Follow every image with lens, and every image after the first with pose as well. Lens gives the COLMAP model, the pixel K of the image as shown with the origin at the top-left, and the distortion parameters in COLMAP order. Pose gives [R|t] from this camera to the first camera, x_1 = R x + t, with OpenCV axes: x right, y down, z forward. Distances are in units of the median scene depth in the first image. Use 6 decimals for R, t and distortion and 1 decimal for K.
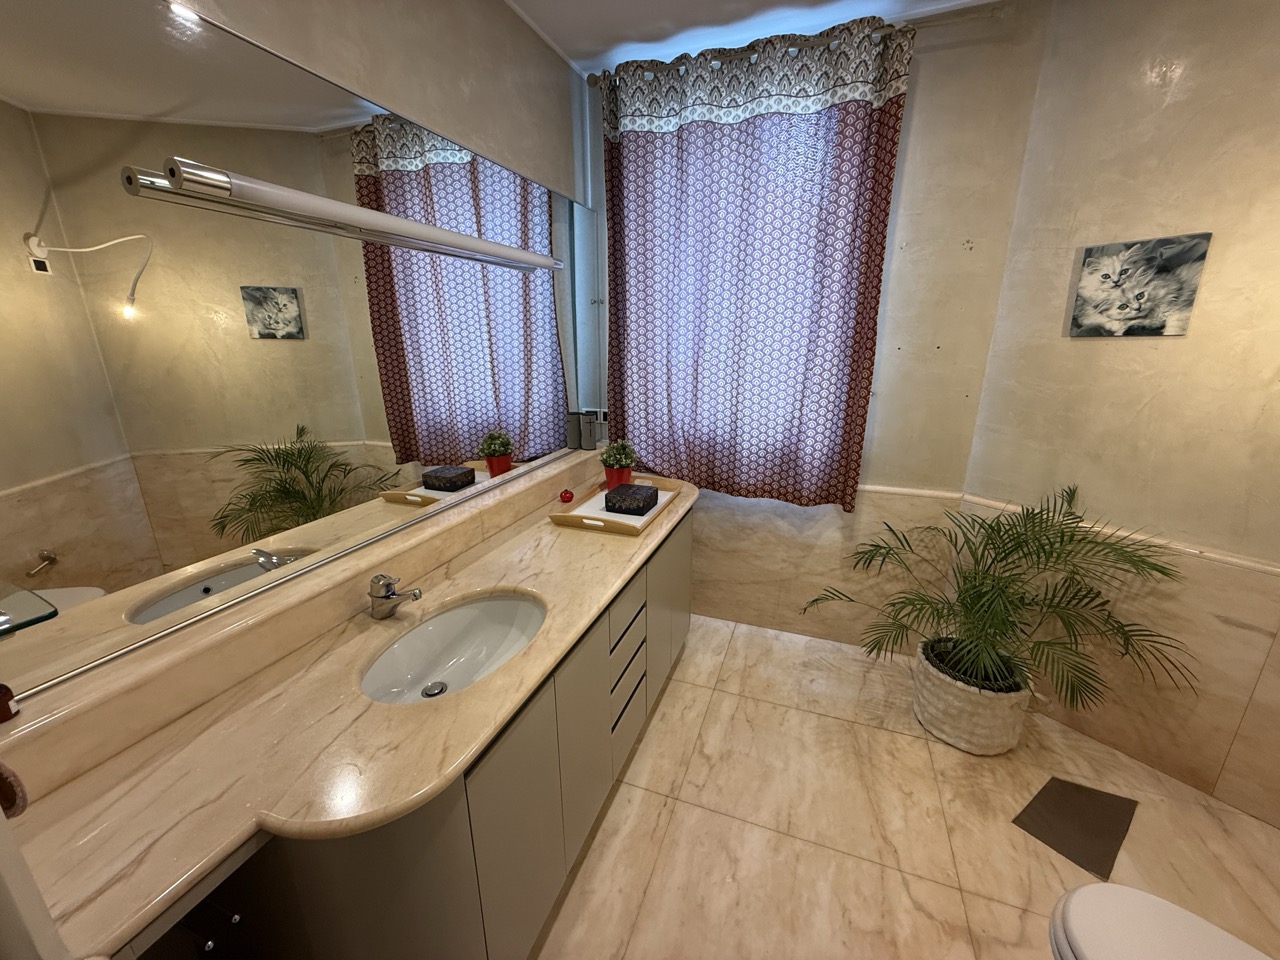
lens RADIAL K [[510.1, 0, 639.4], [0, 510.1, 479.2], [0, 0, 1]] dist [0.000542, 0.000292]
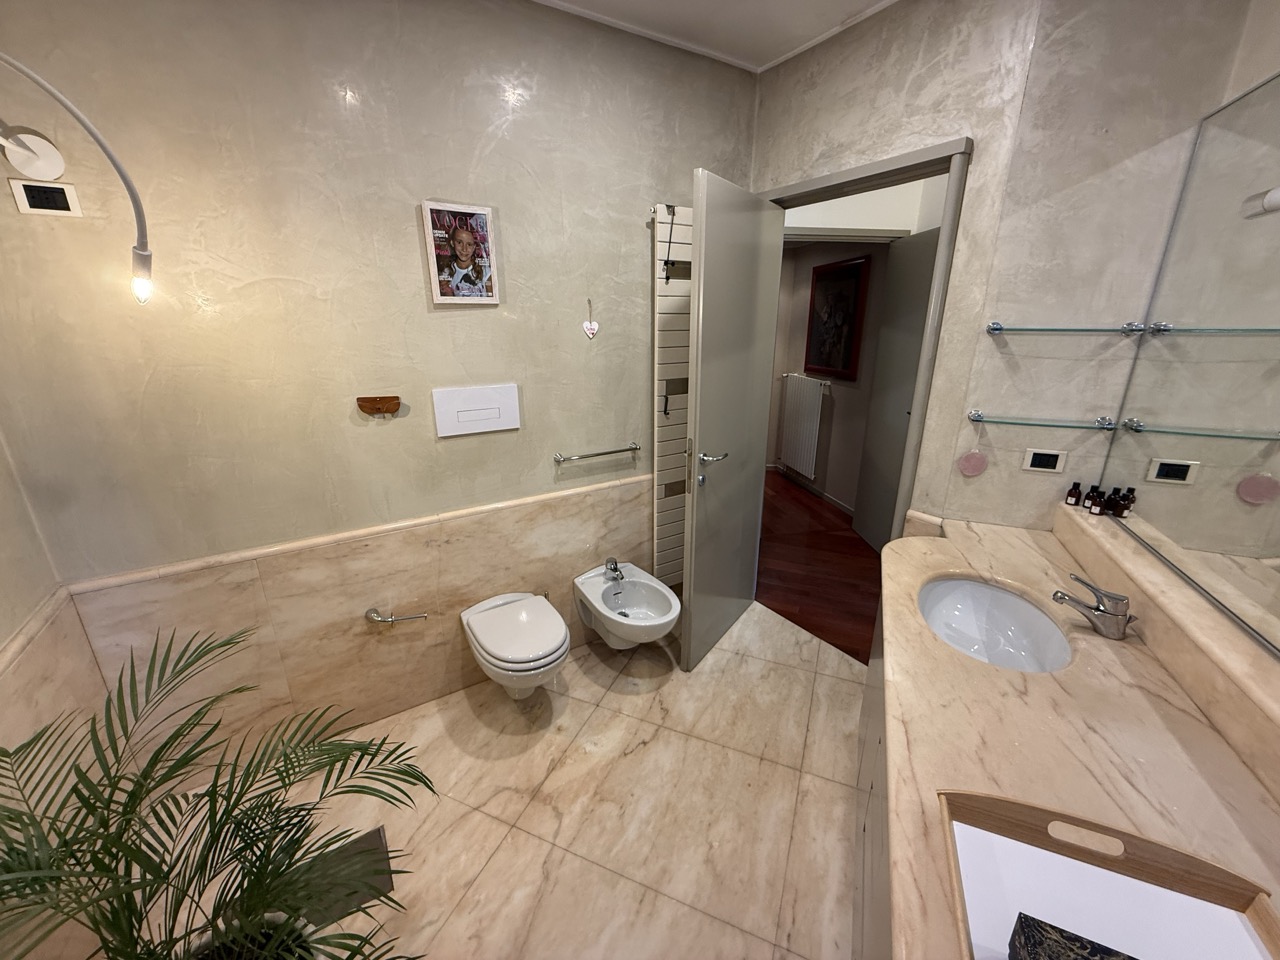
lens RADIAL K [[510.1, 0, 639.9], [0, 510.1, 483.3], [0, 0, 1]] dist [0.000542, 0.000292]
pose [[-0.998713, -0.004077, 0.050549, 0.283200], [0.024676, 0.831737, 0.554621, -0.455579], [-0.044304, 0.555154, -0.830567, 1.477976]]
